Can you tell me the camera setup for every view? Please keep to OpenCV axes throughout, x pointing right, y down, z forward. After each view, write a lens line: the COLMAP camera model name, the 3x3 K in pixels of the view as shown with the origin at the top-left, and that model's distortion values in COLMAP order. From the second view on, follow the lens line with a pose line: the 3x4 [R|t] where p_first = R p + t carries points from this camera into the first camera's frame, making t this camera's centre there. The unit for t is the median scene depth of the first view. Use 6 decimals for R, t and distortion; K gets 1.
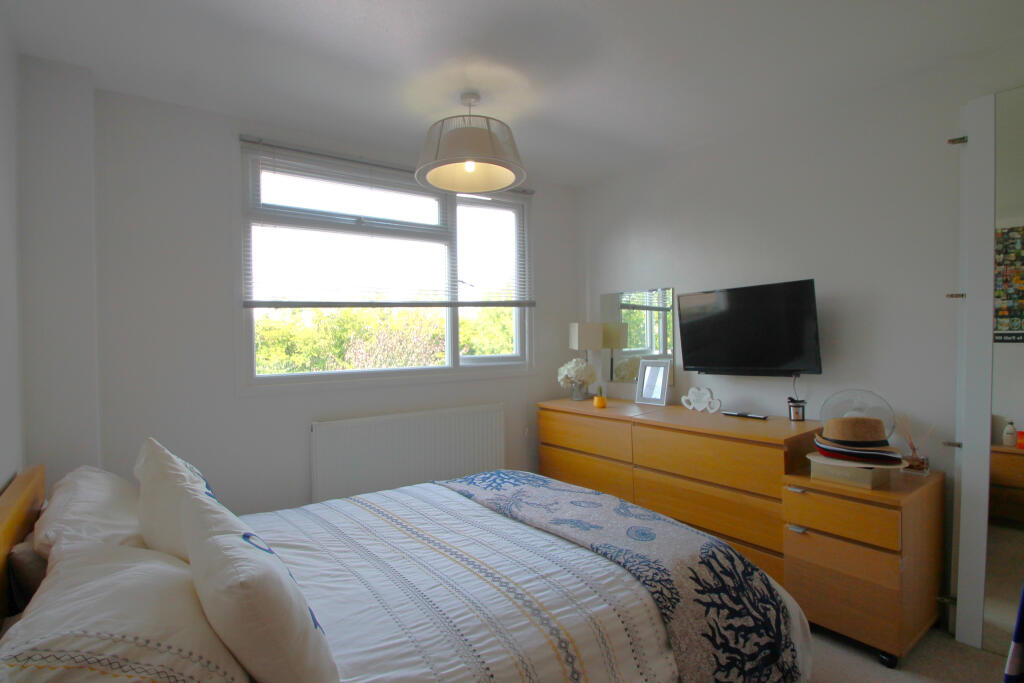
lens RADIAL K [[519.0, 0, 512.0], [0, 519.0, 341.5], [0, 0, 1]] dist [-0.000347, 0.000055]
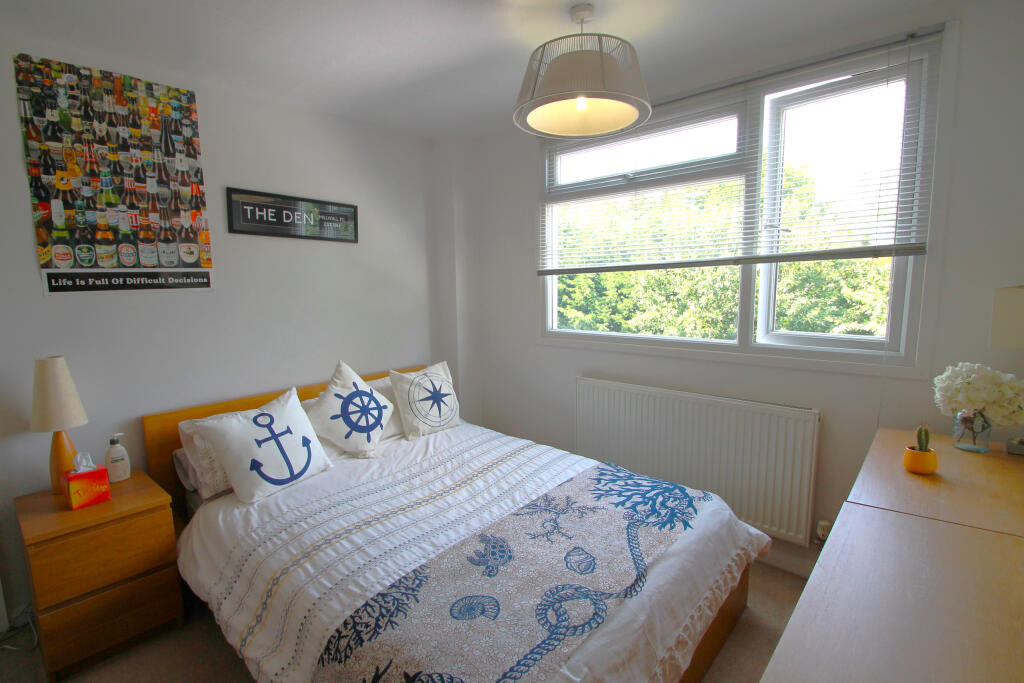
lens RADIAL K [[487.9, 0, 512.0], [0, 487.9, 341.5], [0, 0, 1]] dist [0.001187, 0.000236]
pose [[0.207084, 0.137031, -0.968679, 0.659371], [0.004523, 0.989997, 0.141014, -0.074236], [0.978313, -0.033584, 0.204393, 0.696323]]
